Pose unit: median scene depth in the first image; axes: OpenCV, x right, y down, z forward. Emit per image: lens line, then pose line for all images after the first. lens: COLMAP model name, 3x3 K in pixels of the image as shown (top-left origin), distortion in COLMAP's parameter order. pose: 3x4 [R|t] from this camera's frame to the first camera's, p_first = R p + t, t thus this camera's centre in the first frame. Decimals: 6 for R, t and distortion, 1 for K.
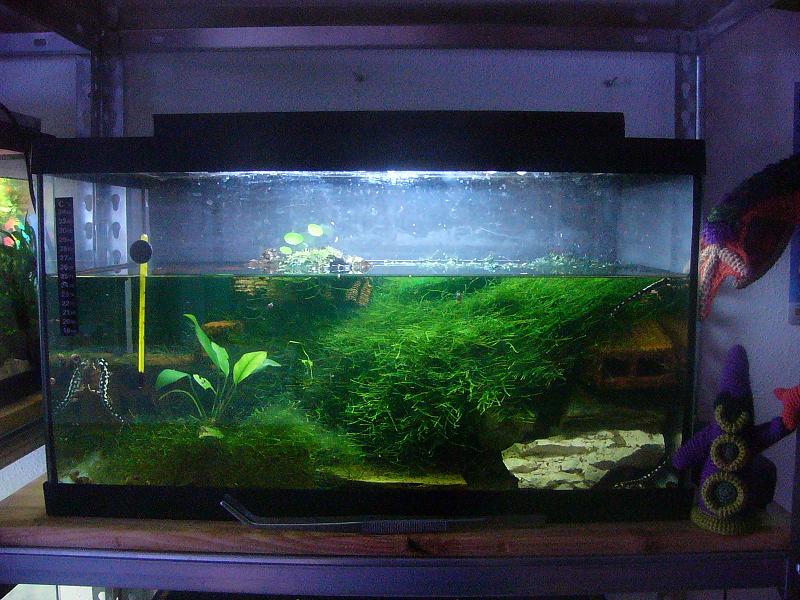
lens RADIAL K [[831.9, 0, 400.0], [0, 831.9, 300.0], [0, 0, 1]] dist [-0.136960, 0.016540]
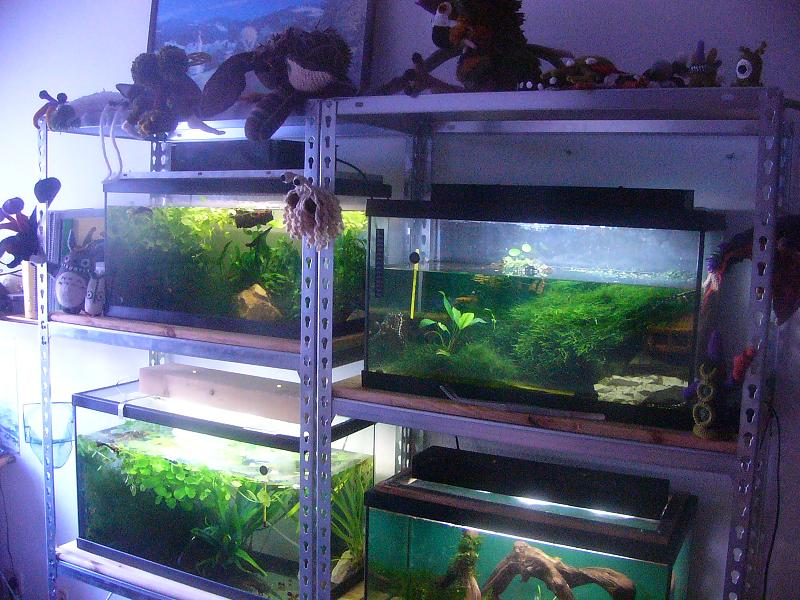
lens RADIAL K [[831.9, 0, 400.0], [0, 831.9, 300.0], [0, 0, 1]] dist [-0.136960, 0.016540]
pose [[0.897635, 0.073584, -0.434554, 0.512599], [-0.067303, 0.997286, 0.029847, -0.014408], [0.435571, 0.002456, 0.900151, -0.793319]]
